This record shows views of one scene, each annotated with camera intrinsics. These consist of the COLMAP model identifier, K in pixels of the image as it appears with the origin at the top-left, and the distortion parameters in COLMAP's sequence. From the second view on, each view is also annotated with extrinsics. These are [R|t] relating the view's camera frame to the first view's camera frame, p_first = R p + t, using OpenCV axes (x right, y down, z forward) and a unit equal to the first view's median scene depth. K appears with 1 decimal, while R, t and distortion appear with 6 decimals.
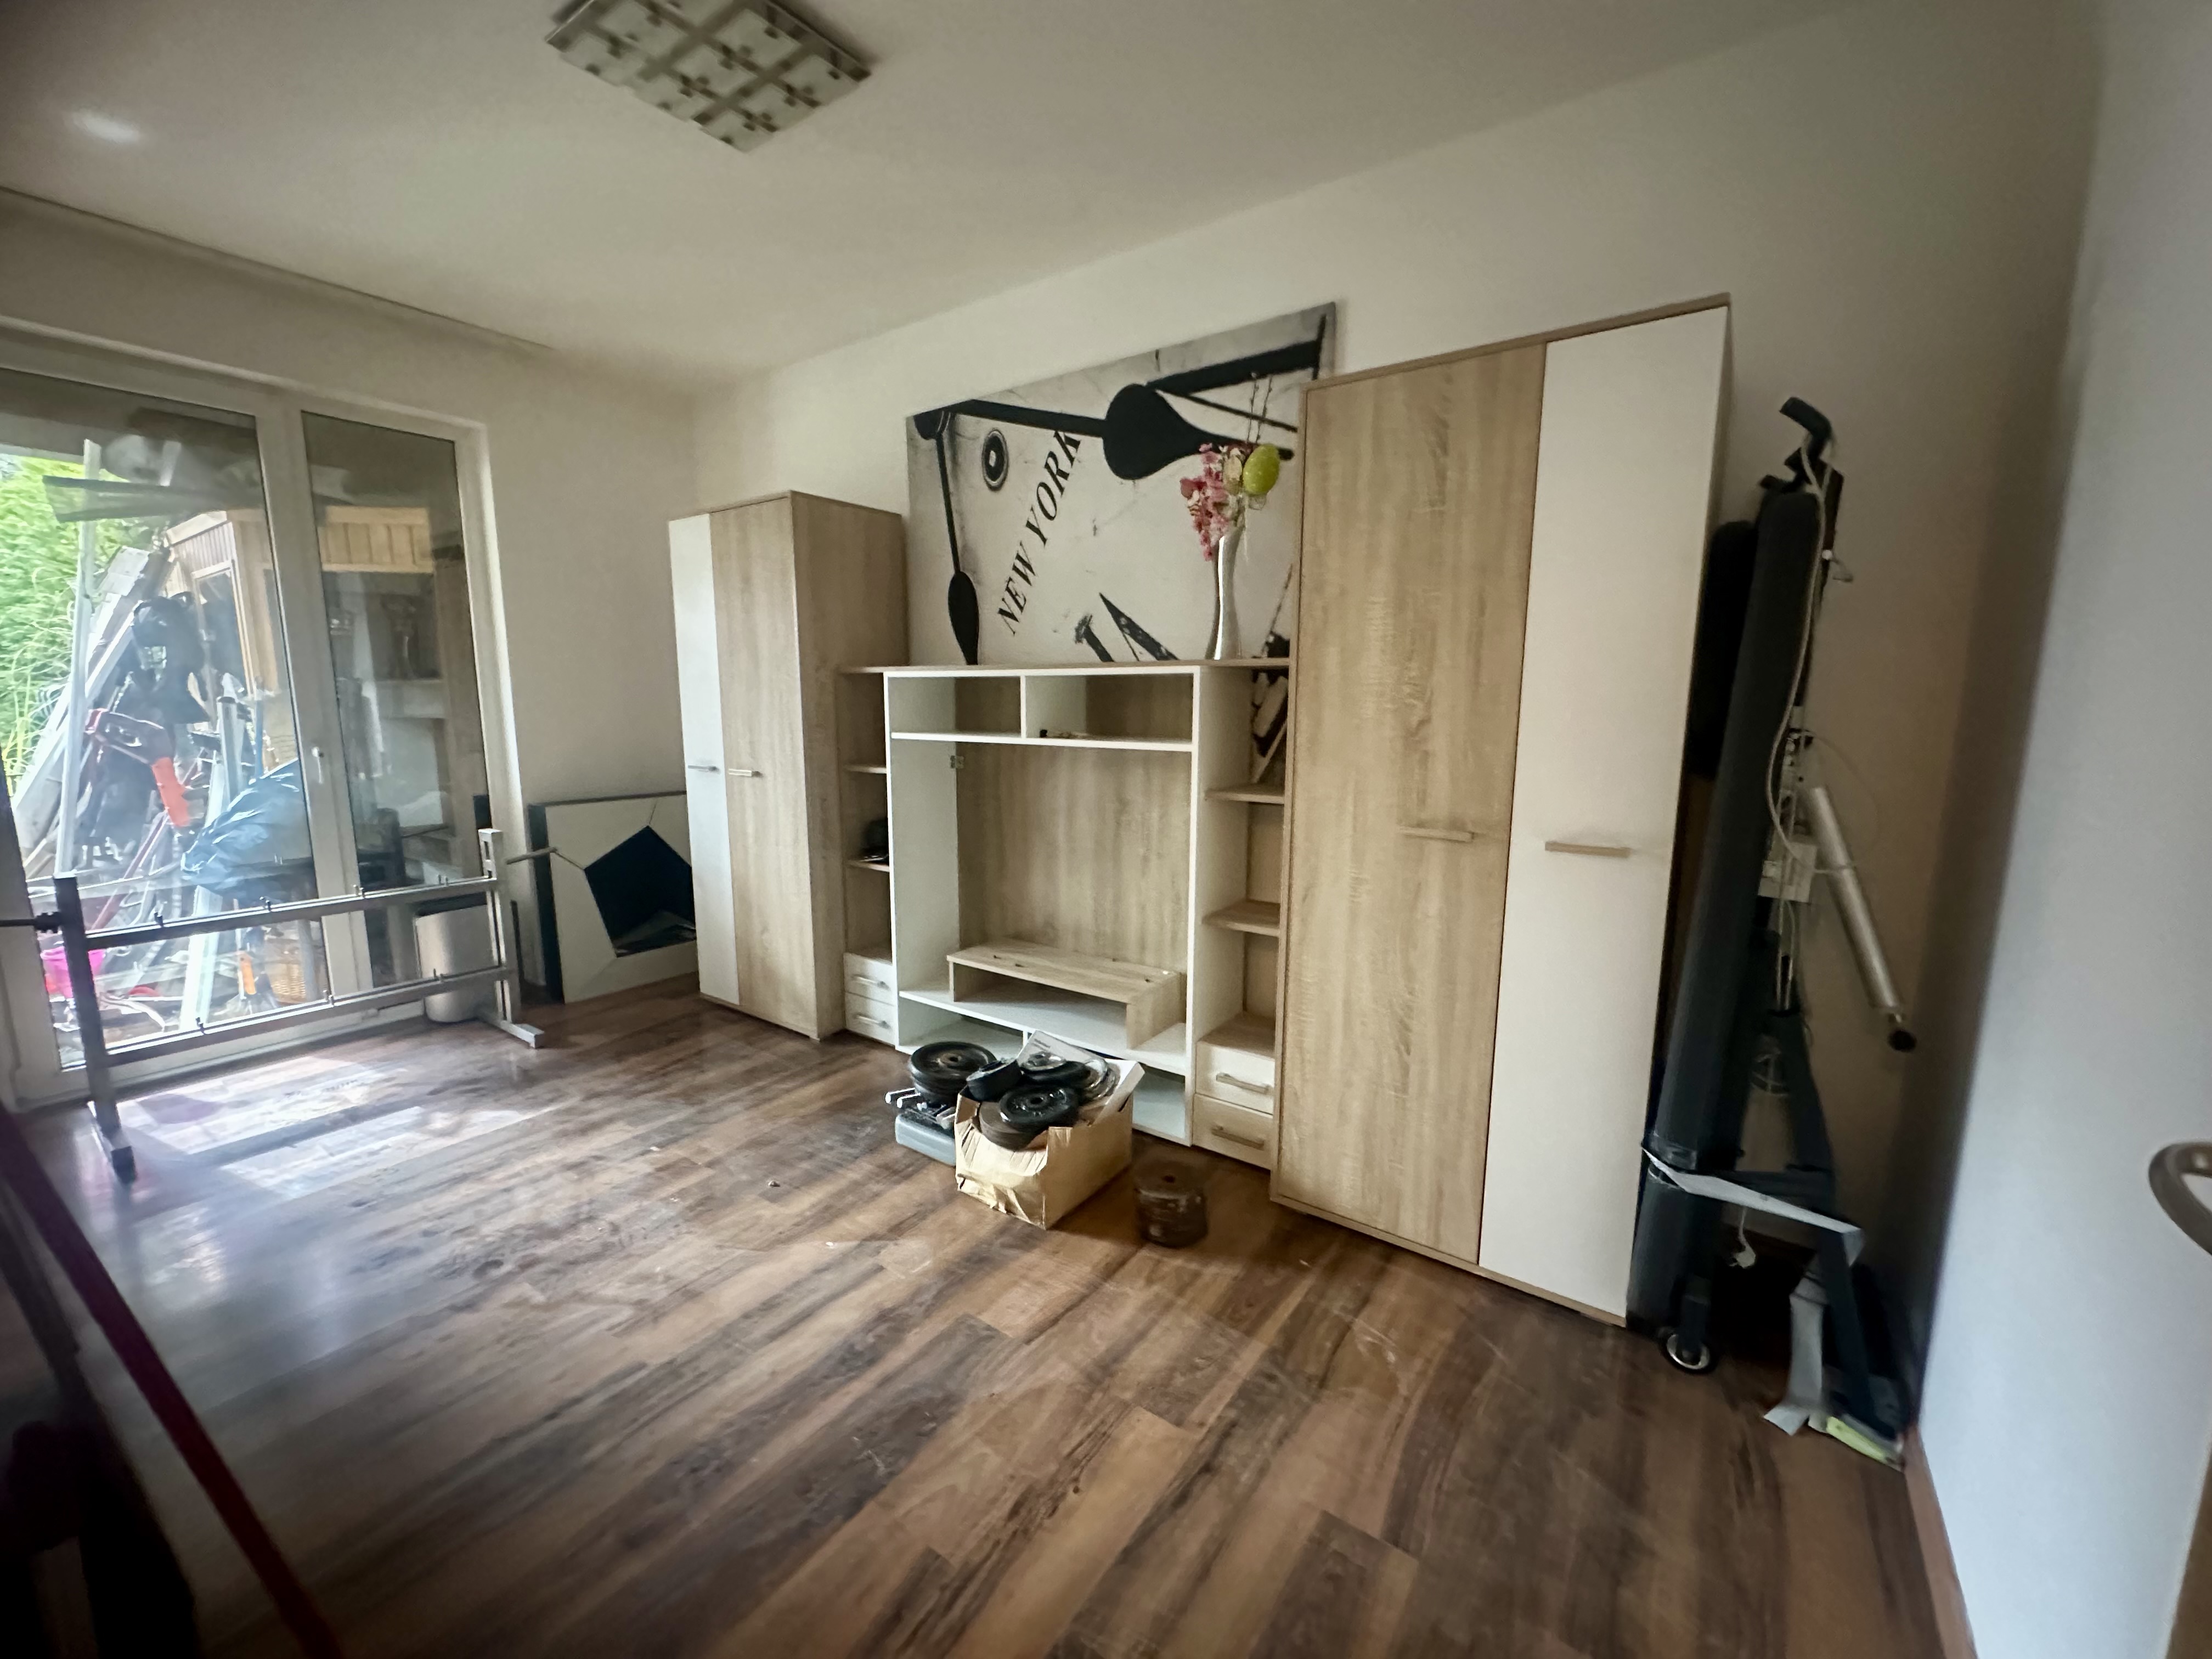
lens RADIAL K [[872.7, 0, 1106.0], [0, 872.7, 829.5], [0, 0, 1]] dist [-0.002657, -0.000782]
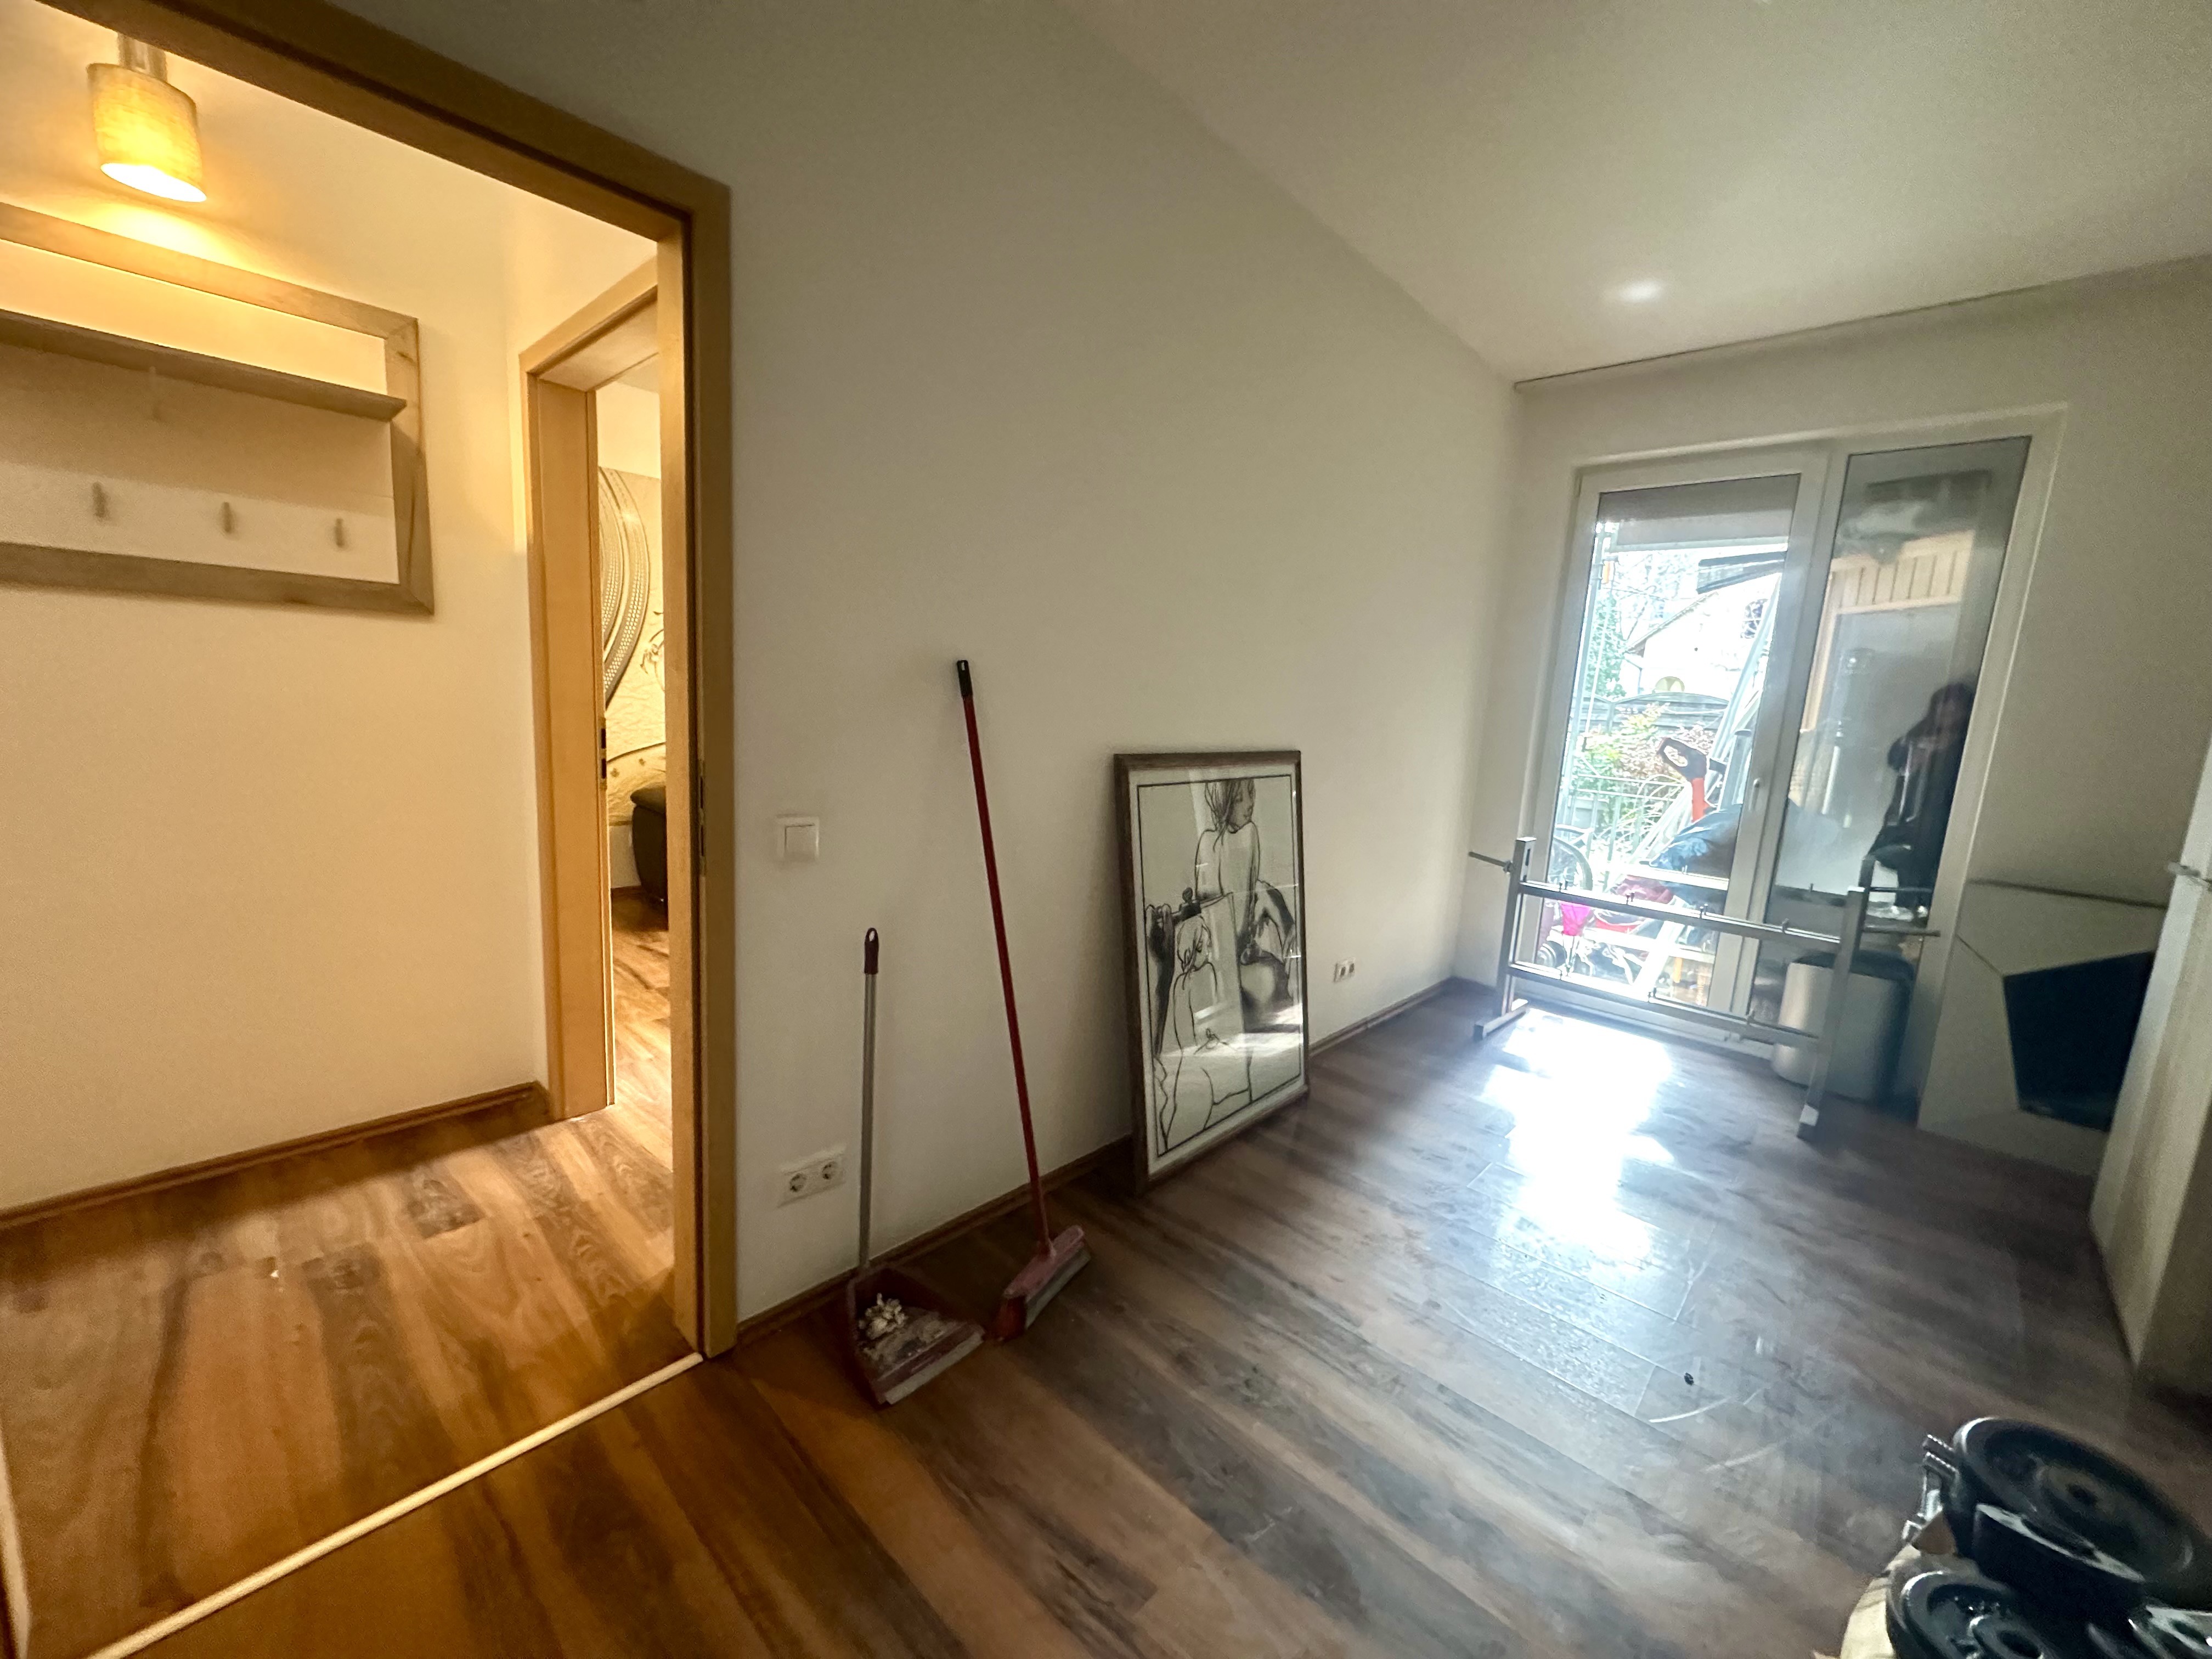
lens RADIAL K [[872.7, 0, 1106.0], [0, 872.7, 829.5], [0, 0, 1]] dist [-0.002657, -0.000782]
pose [[-0.132951, 0.144040, -0.980600, 0.307357], [-0.209722, 0.962891, 0.169873, -0.059207], [0.968680, 0.228238, -0.097809, 0.427593]]
